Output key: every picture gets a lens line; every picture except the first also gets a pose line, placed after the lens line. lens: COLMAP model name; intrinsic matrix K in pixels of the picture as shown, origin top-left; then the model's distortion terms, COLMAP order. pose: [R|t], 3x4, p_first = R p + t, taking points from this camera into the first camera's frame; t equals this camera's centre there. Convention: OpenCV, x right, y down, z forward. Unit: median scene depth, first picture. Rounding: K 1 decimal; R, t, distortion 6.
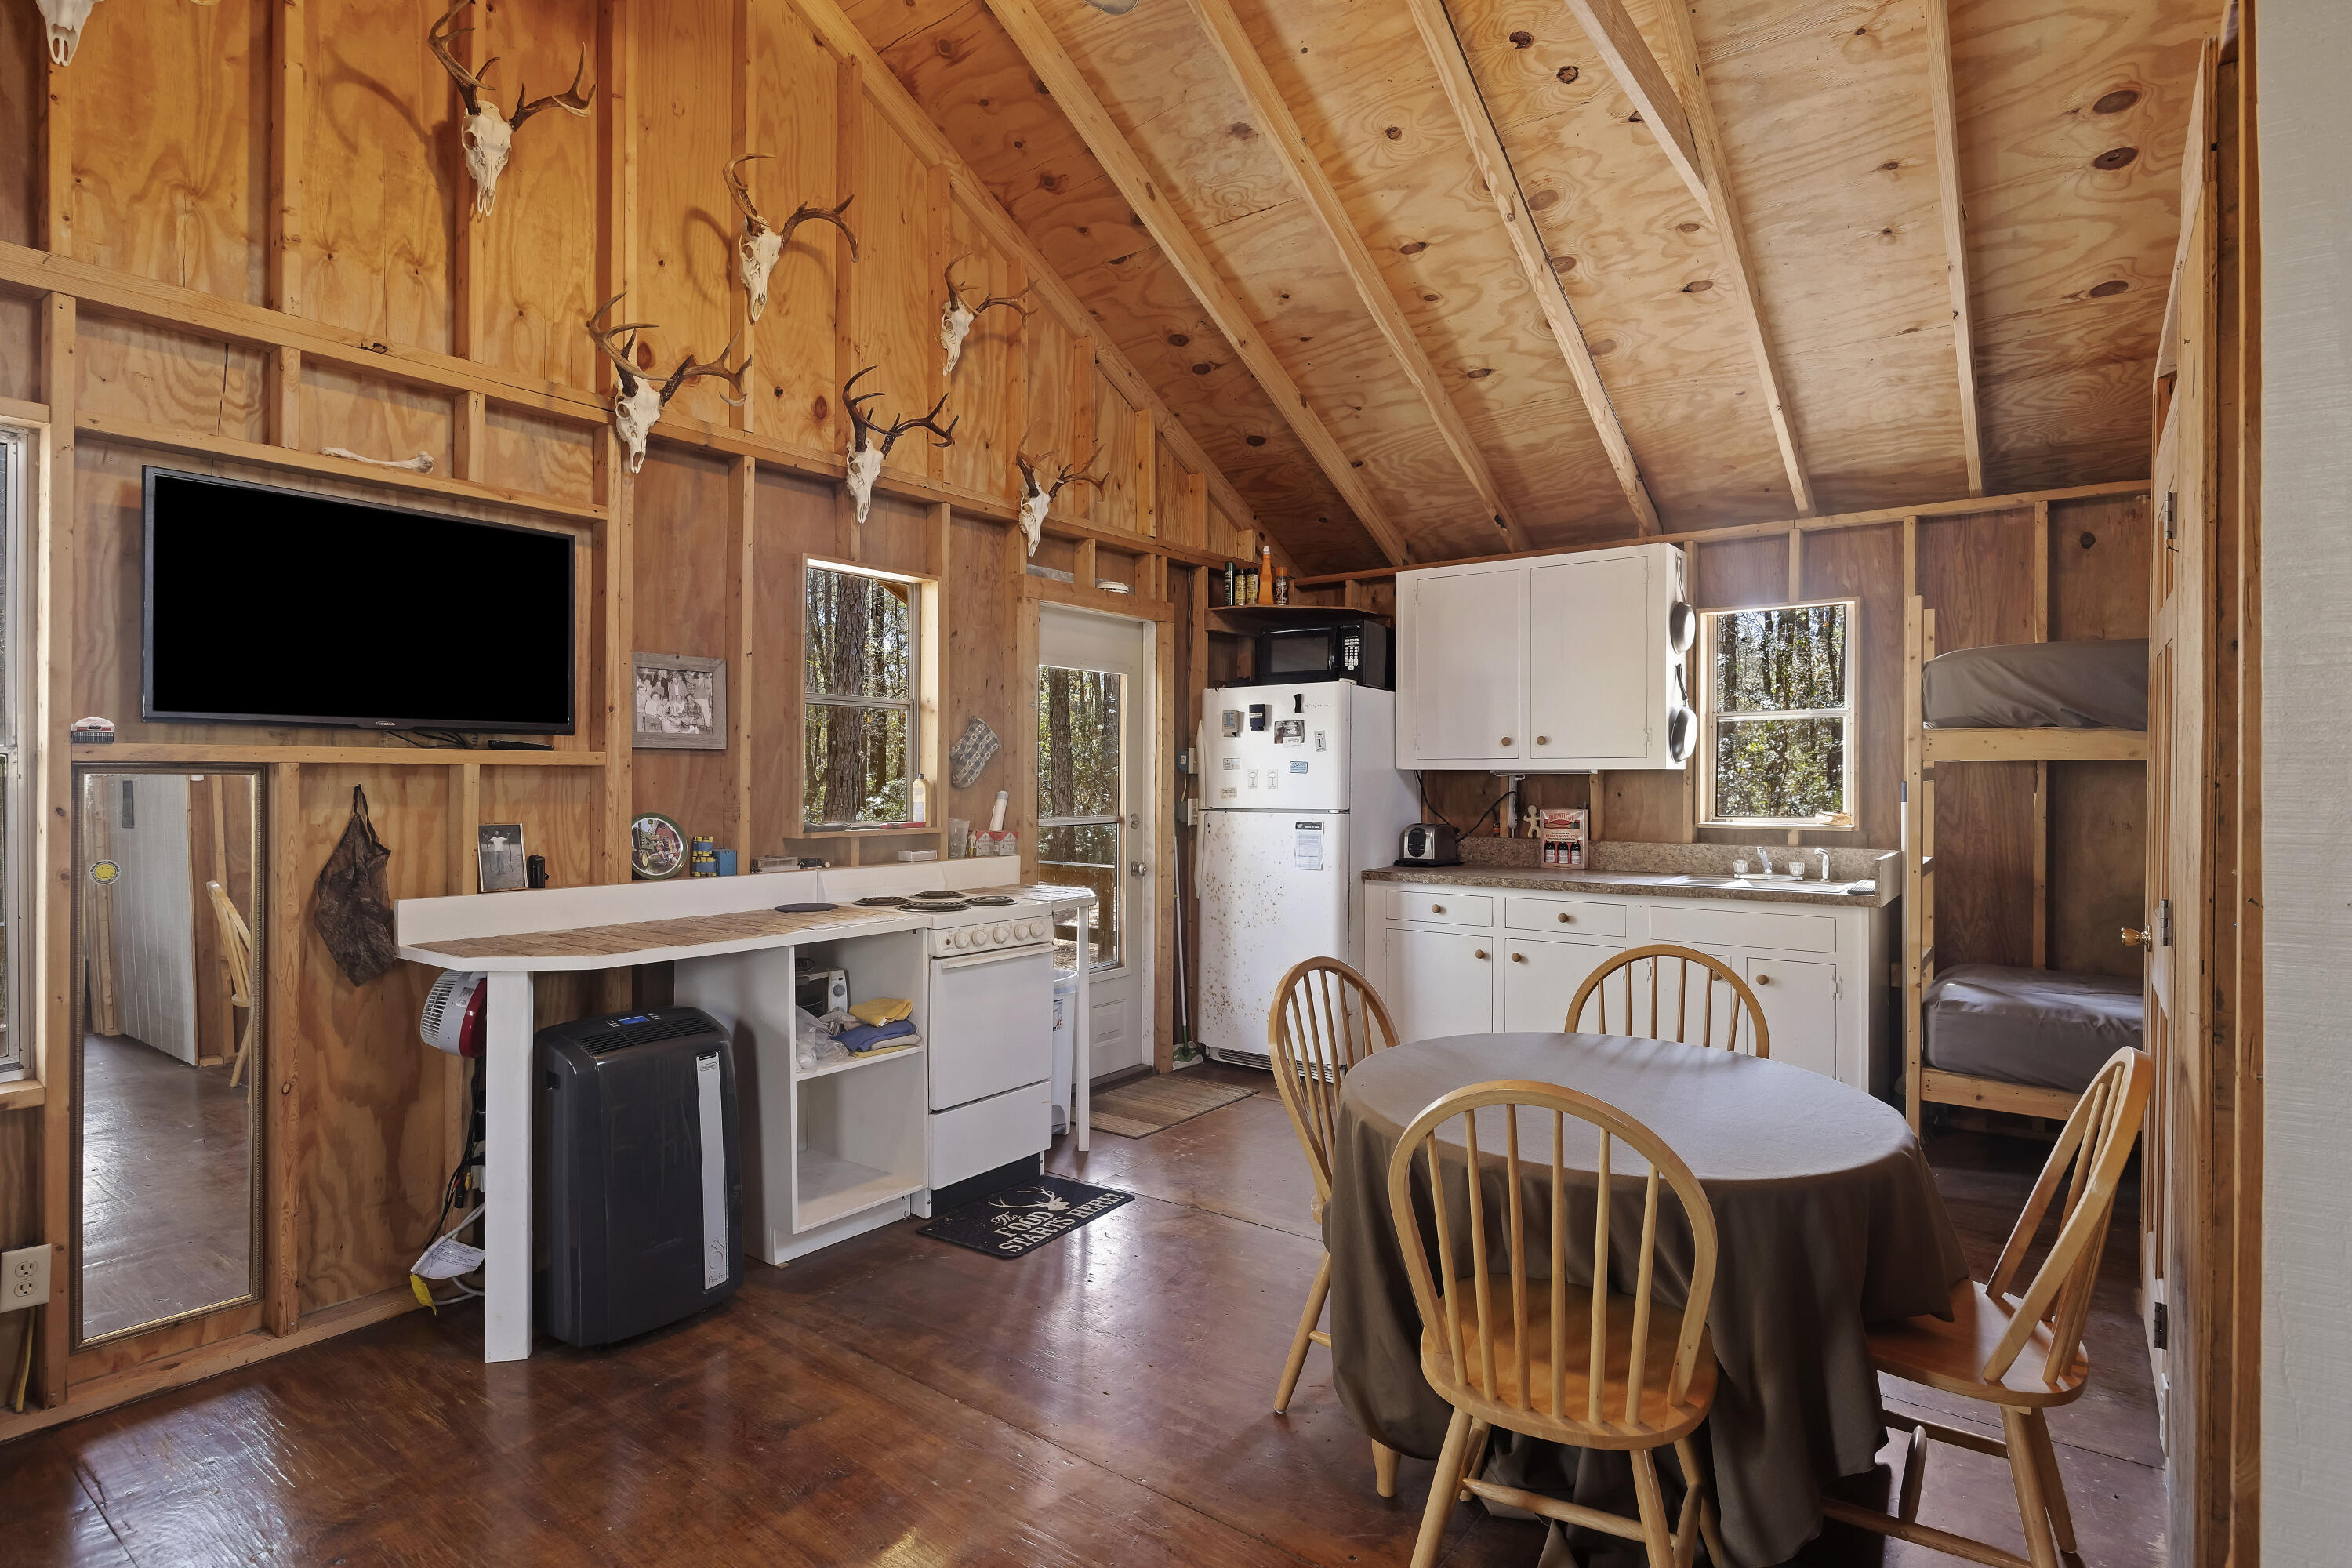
lens RADIAL K [[1250.1, 0, 1187.1], [0, 1250.1, 781.7], [0, 0, 1]] dist [-0.021435, 0.000743]
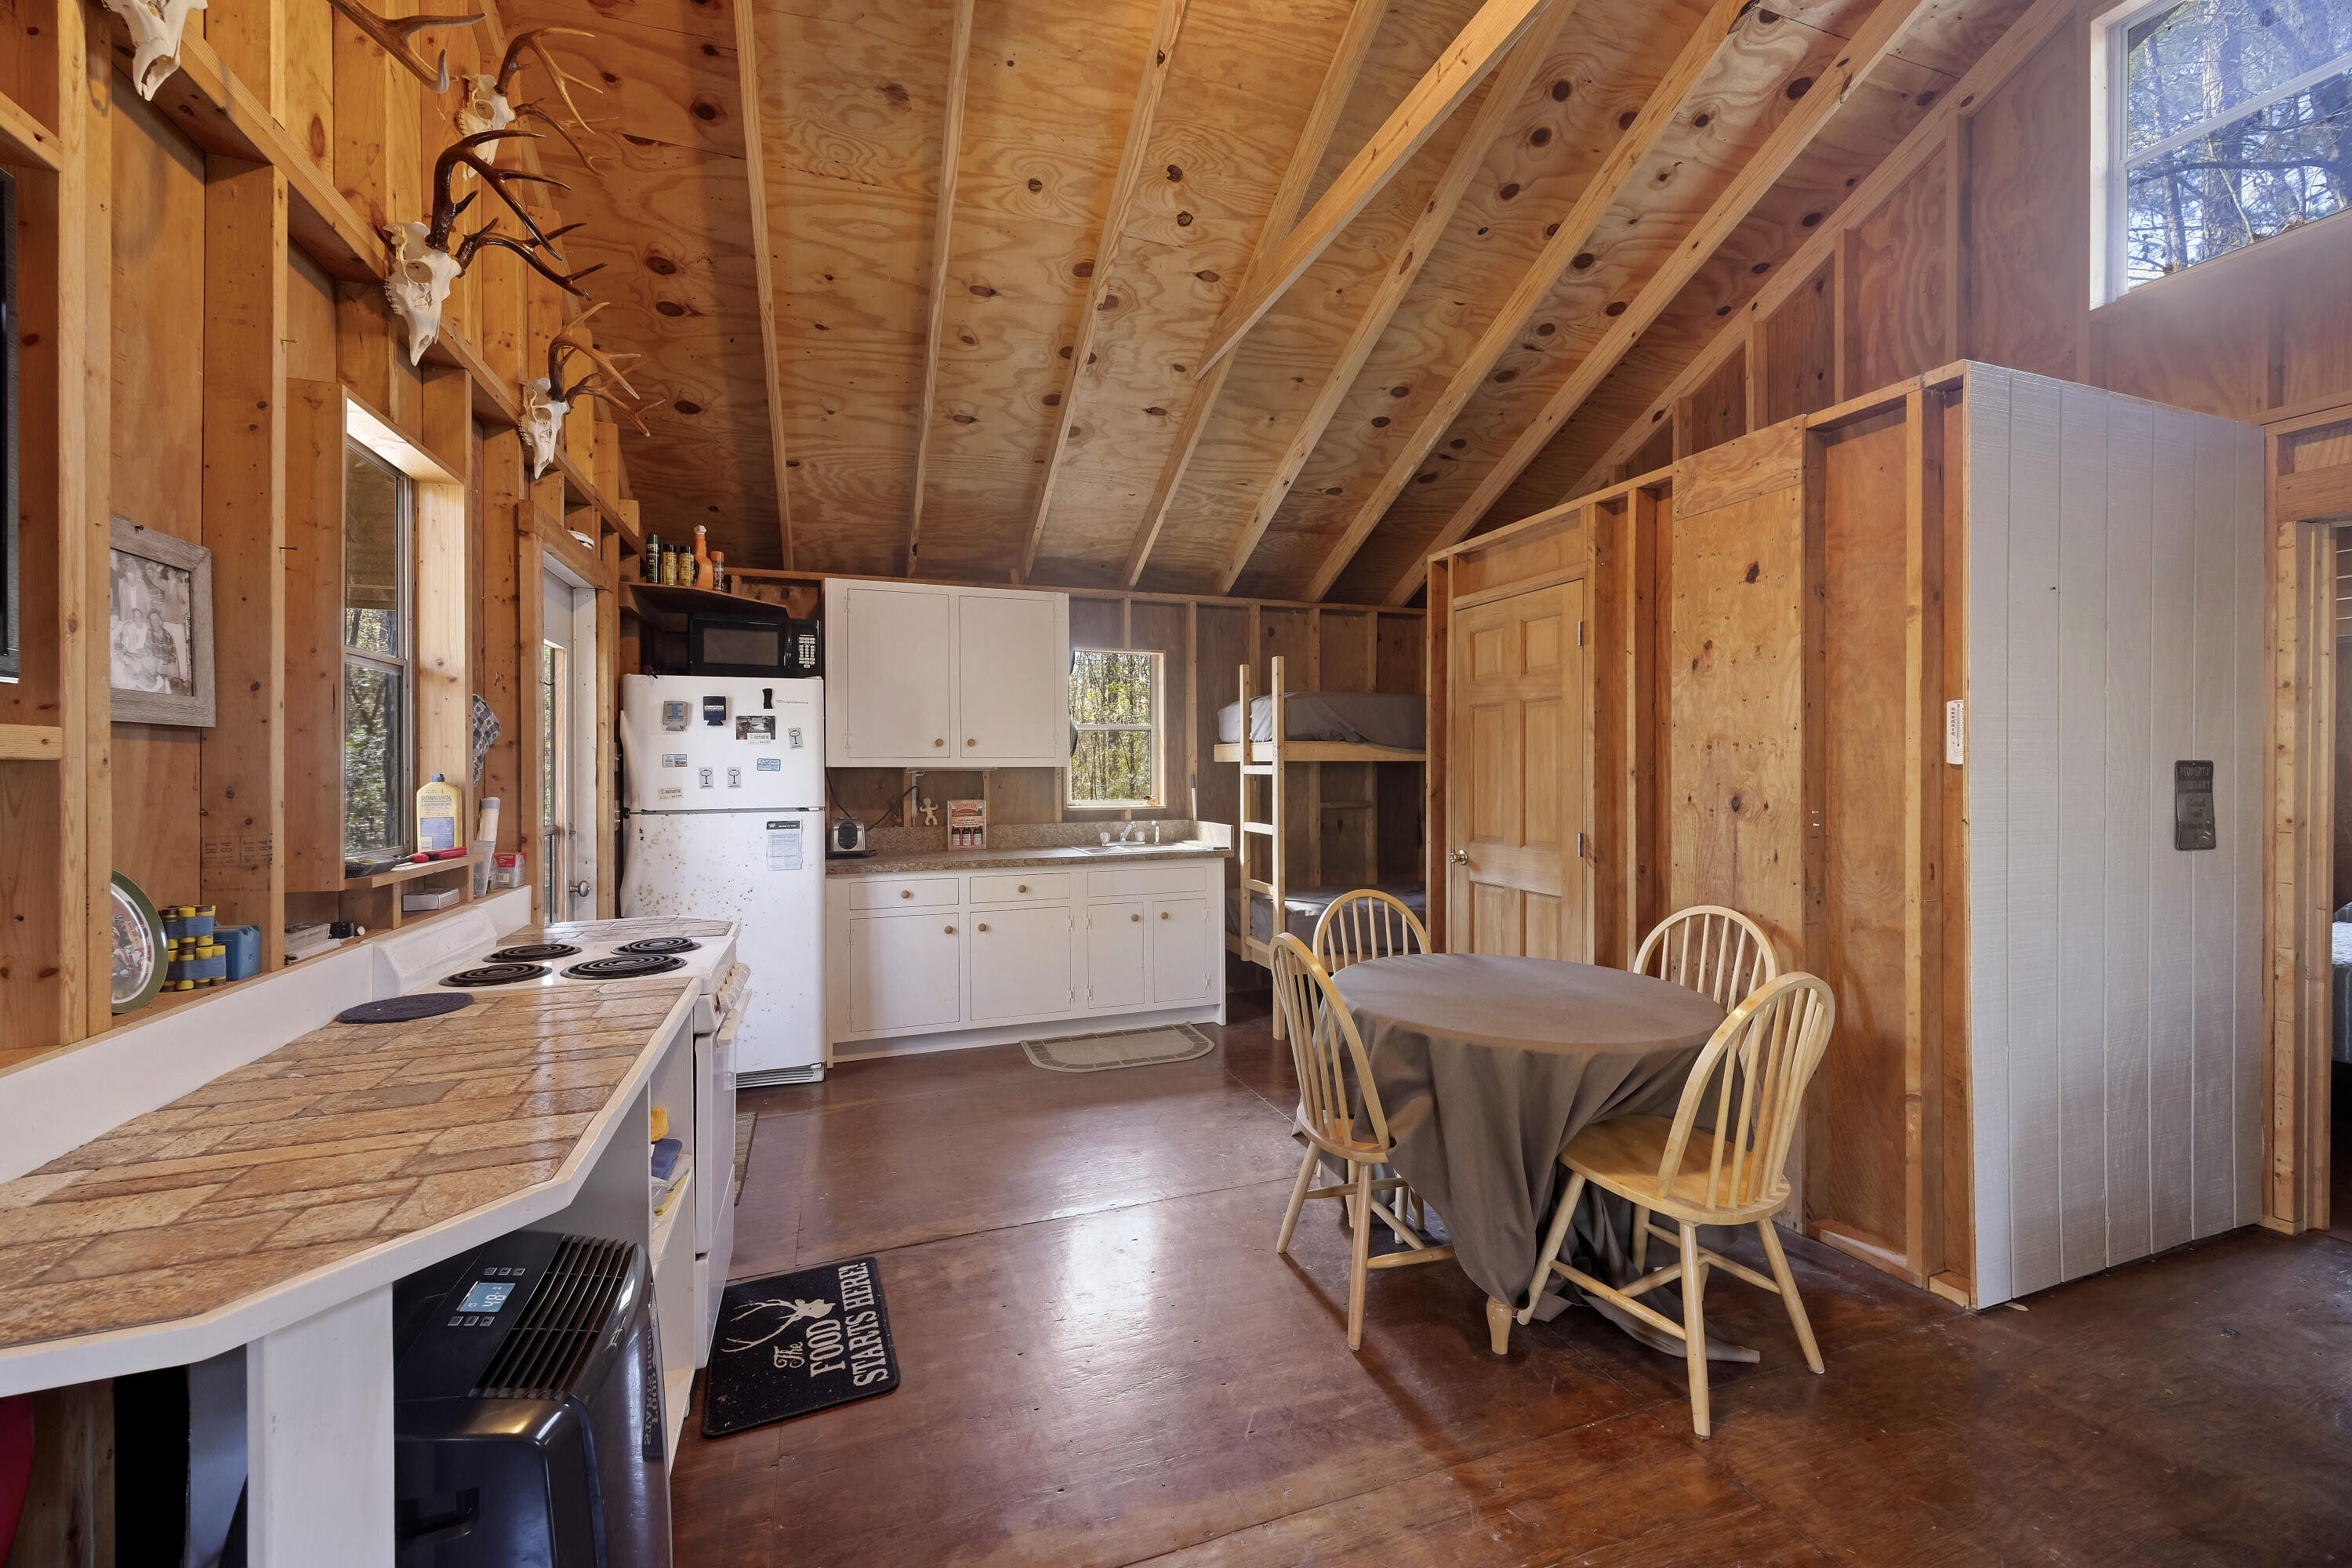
lens RADIAL K [[946.3, 0, 1182.4], [0, 946.3, 771.5], [0, 0, 1]] dist [0.001879, -0.000059]
pose [[0.526685, -0.004387, 0.850049, -0.368471], [0.008060, 0.999968, 0.000167, -0.003945], [-0.850023, 0.006764, 0.526703, 0.350422]]
